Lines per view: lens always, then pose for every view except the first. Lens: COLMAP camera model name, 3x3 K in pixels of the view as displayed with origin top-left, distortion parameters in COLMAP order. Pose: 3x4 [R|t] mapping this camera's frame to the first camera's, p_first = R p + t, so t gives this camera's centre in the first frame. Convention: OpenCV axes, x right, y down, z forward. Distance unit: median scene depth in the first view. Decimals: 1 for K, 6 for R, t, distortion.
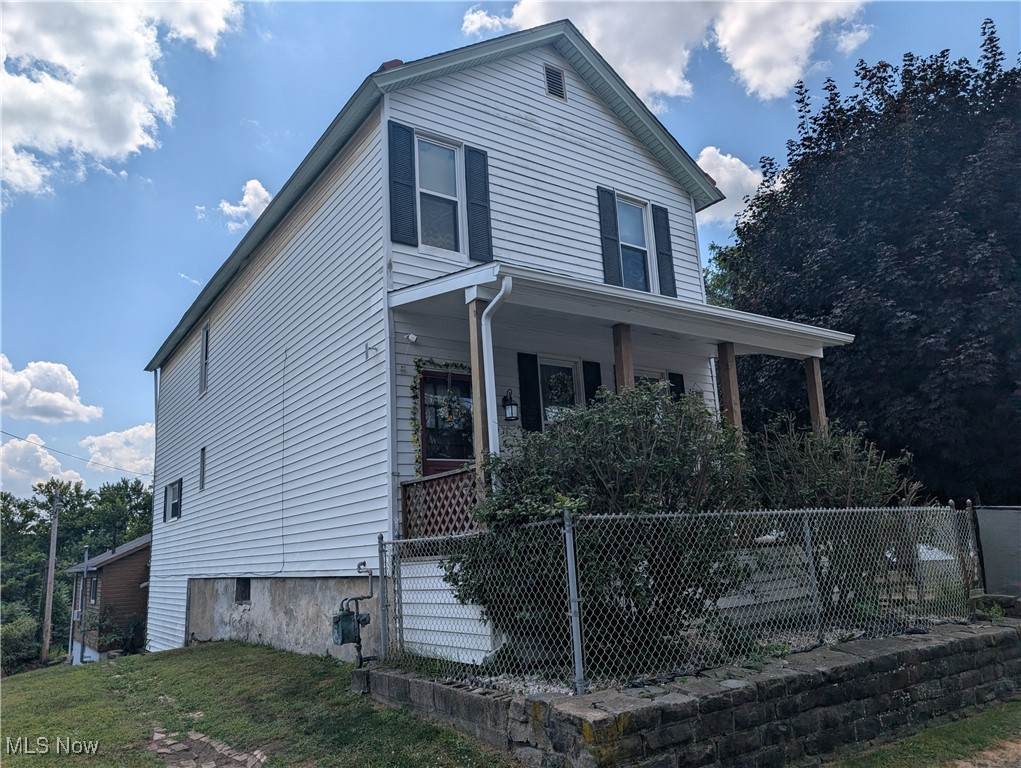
lens RADIAL K [[731.2, 0, 485.8], [0, 731.2, 402.1], [0, 0, 1]] dist [0.008667, -0.000249]
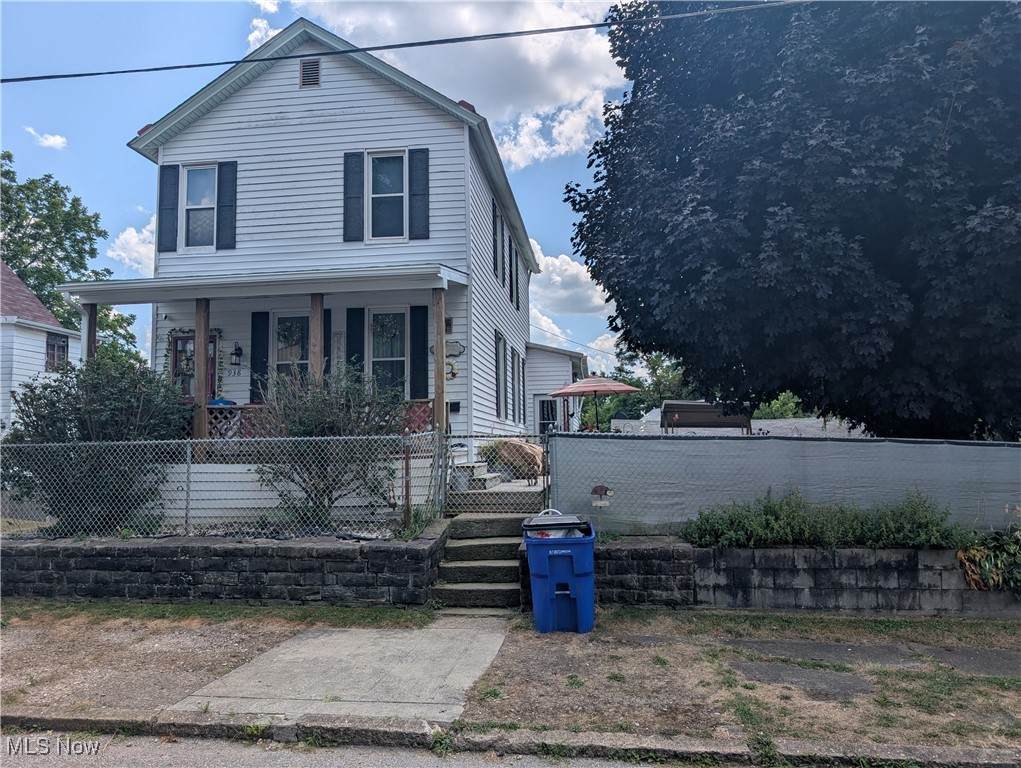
lens RADIAL K [[731.2, 0, 487.1], [0, 731.2, 376.3], [0, 0, 1]] dist [0.008667, -0.000249]
pose [[0.752606, -0.021760, -0.658112, 1.118682], [0.113177, 0.988855, 0.096731, -0.028683], [0.648672, -0.147283, 0.746681, 0.222955]]
